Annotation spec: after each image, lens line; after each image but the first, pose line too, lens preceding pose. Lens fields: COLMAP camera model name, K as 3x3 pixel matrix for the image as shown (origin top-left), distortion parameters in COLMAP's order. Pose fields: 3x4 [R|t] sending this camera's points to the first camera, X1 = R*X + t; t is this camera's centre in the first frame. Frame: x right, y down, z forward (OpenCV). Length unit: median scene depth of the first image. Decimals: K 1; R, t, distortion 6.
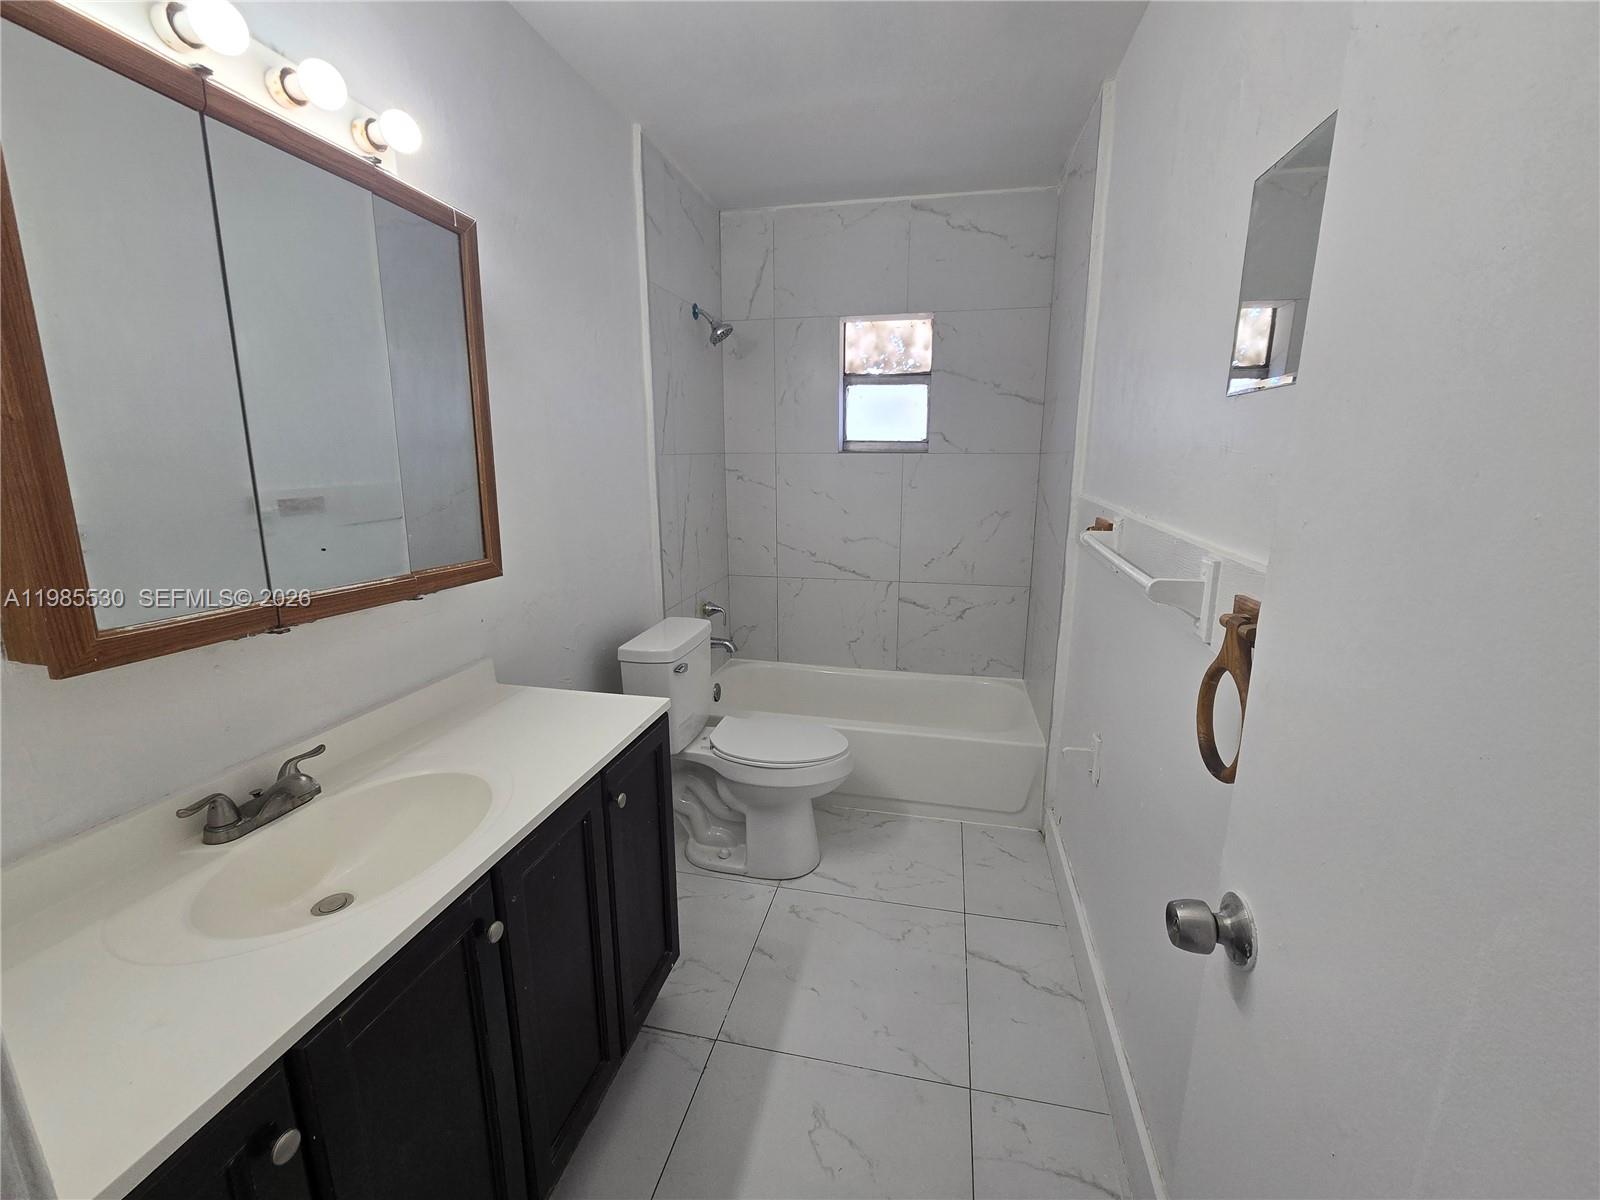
lens RADIAL K [[653.6, 0, 806.8], [0, 653.6, 602.2], [0, 0, 1]] dist [-0.007264, 0.000416]
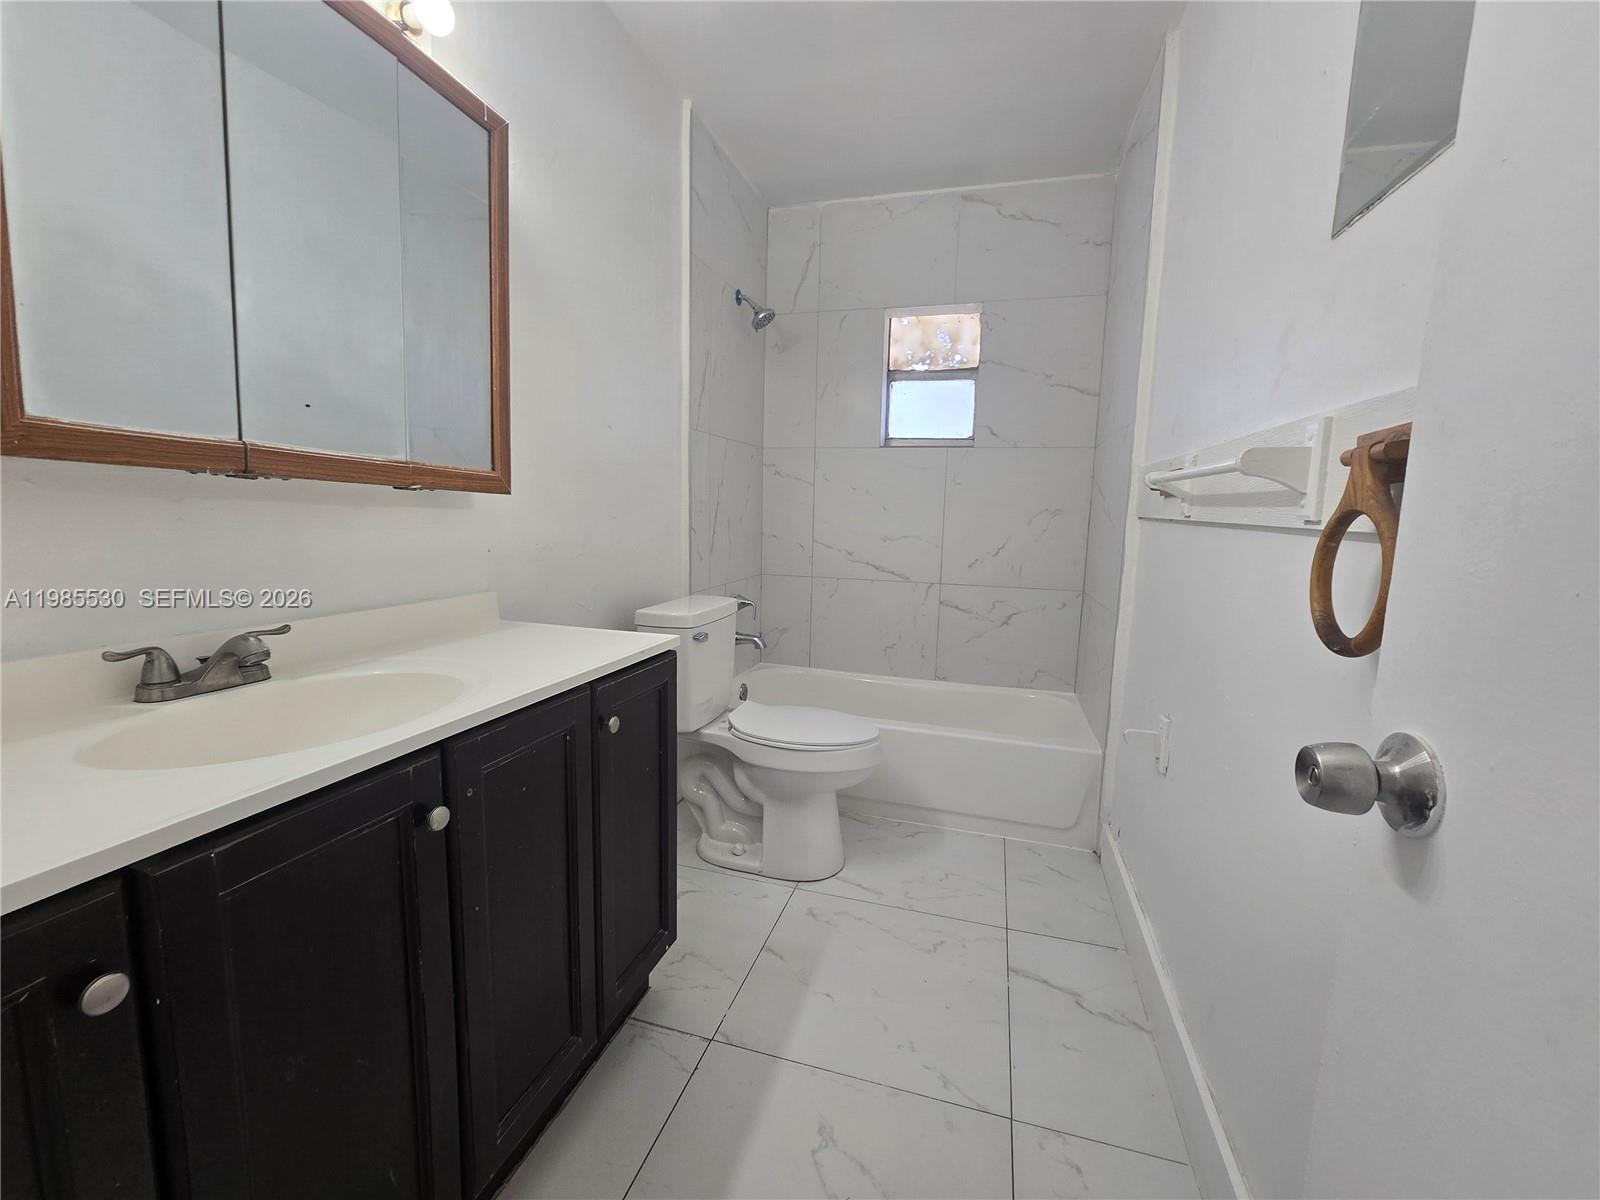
lens RADIAL K [[656.8, 0, 803.5], [0, 656.8, 599.8], [0, 0, 1]] dist [-0.011001, 0.004037]
pose [[0.996991, 0.034225, -0.069551, 0.015966], [-0.040093, 0.995592, -0.084793, 0.115513], [0.066343, 0.087327, 0.993968, 0.069922]]
